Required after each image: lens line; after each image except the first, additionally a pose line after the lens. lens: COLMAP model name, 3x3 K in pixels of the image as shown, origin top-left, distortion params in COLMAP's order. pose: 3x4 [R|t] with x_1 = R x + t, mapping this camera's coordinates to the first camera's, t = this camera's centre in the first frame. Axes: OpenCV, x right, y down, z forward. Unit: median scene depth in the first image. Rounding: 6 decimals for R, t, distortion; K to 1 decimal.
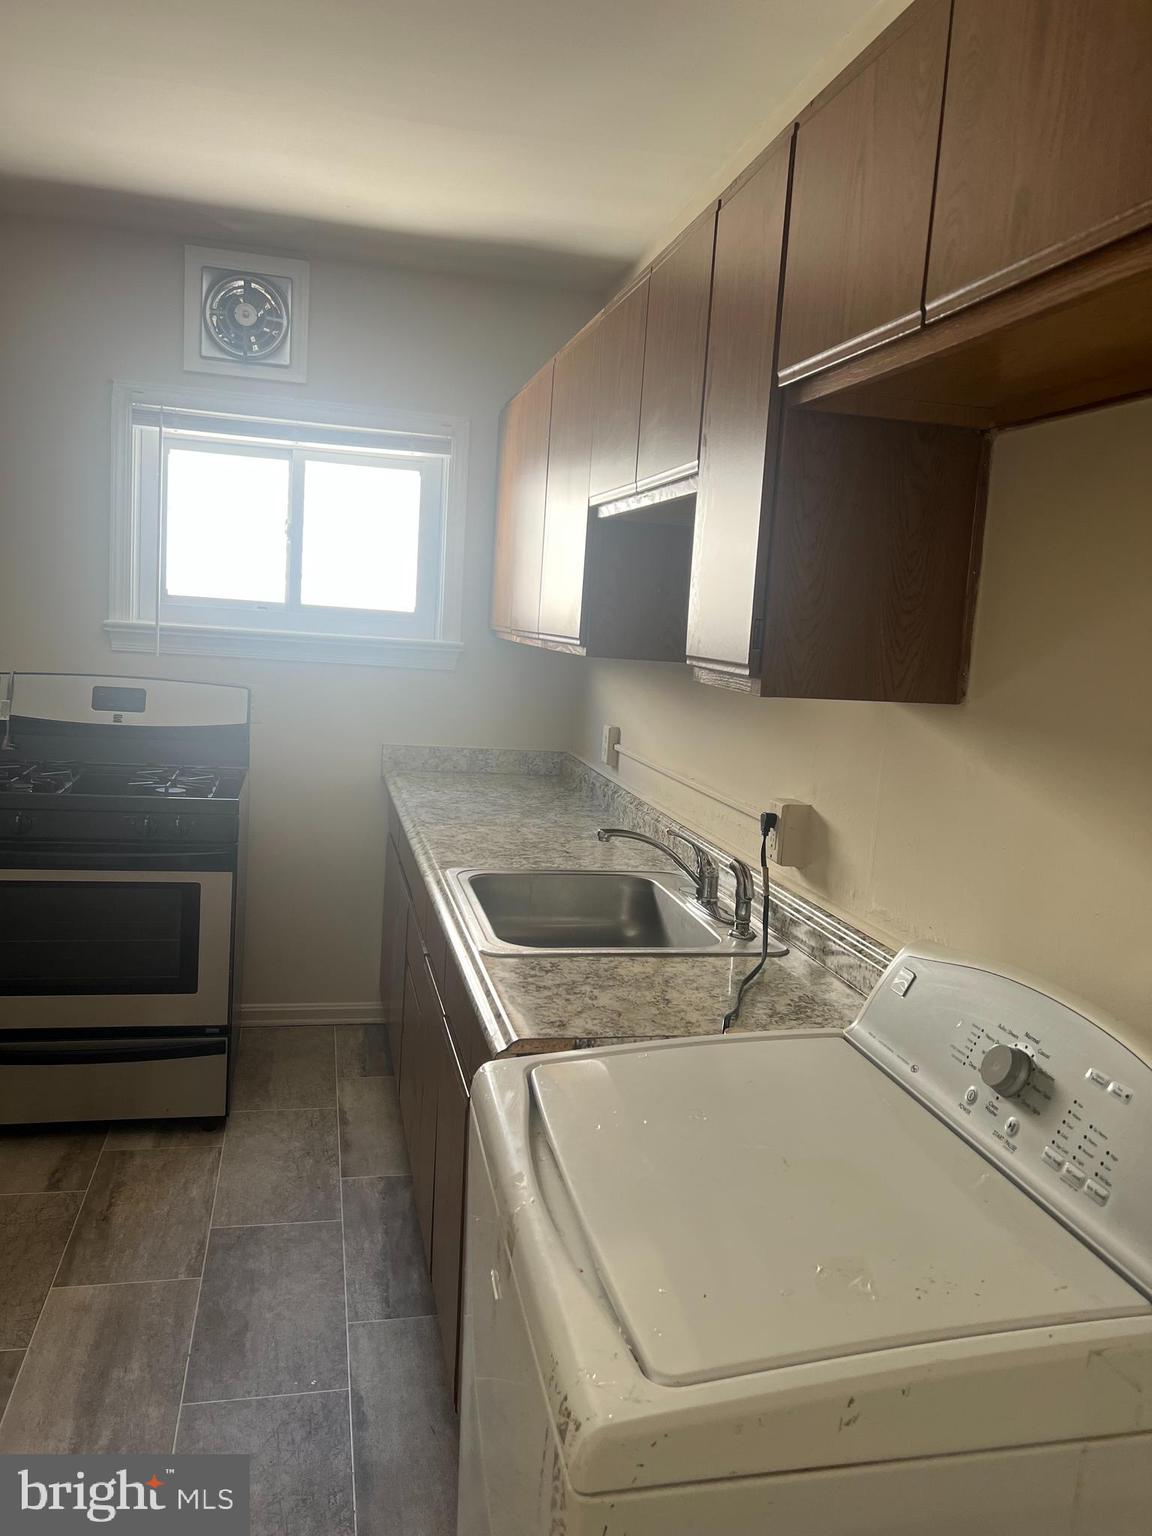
lens RADIAL K [[1150.4, 0, 578.3], [0, 1150.4, 780.4], [0, 0, 1]] dist [0.011388, -0.001100]
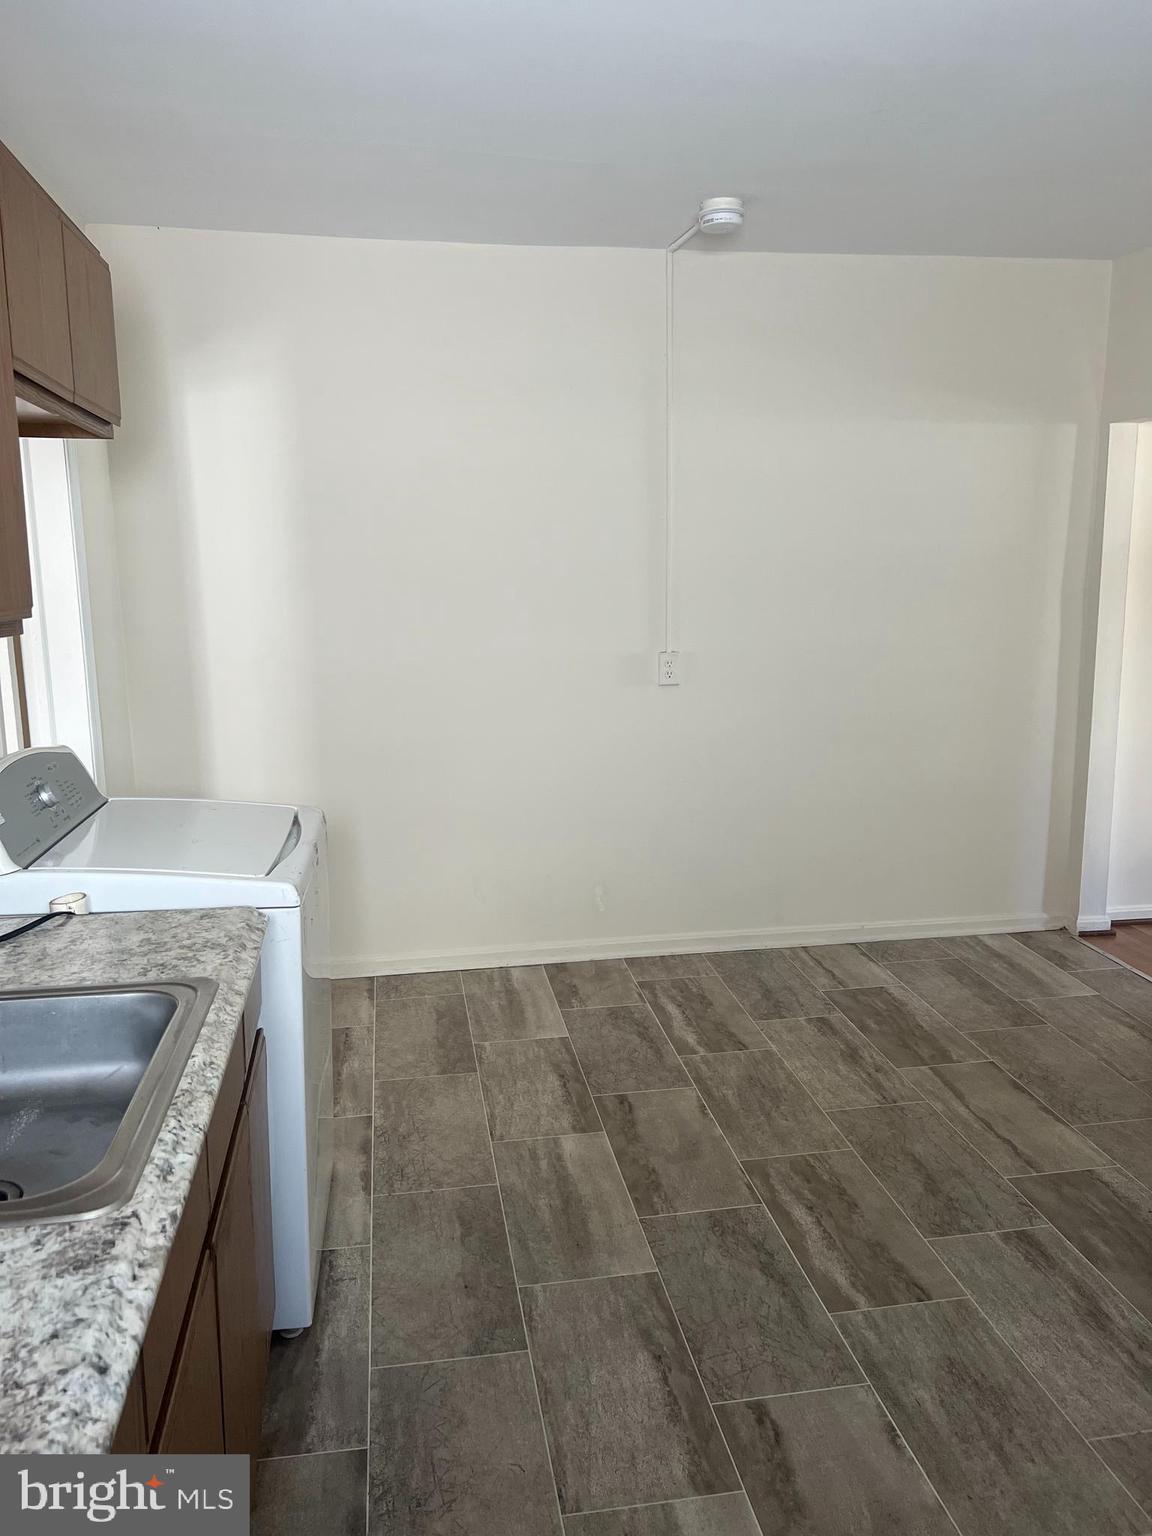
lens RADIAL K [[1150.4, 0, 580.1], [0, 1150.4, 760.0], [0, 0, 1]] dist [0.011388, -0.001100]
pose [[-0.995942, -0.080027, 0.041167, -0.401217], [-0.063170, 0.947458, 0.313579, -0.314747], [-0.064099, 0.309706, -0.948669, 1.861928]]
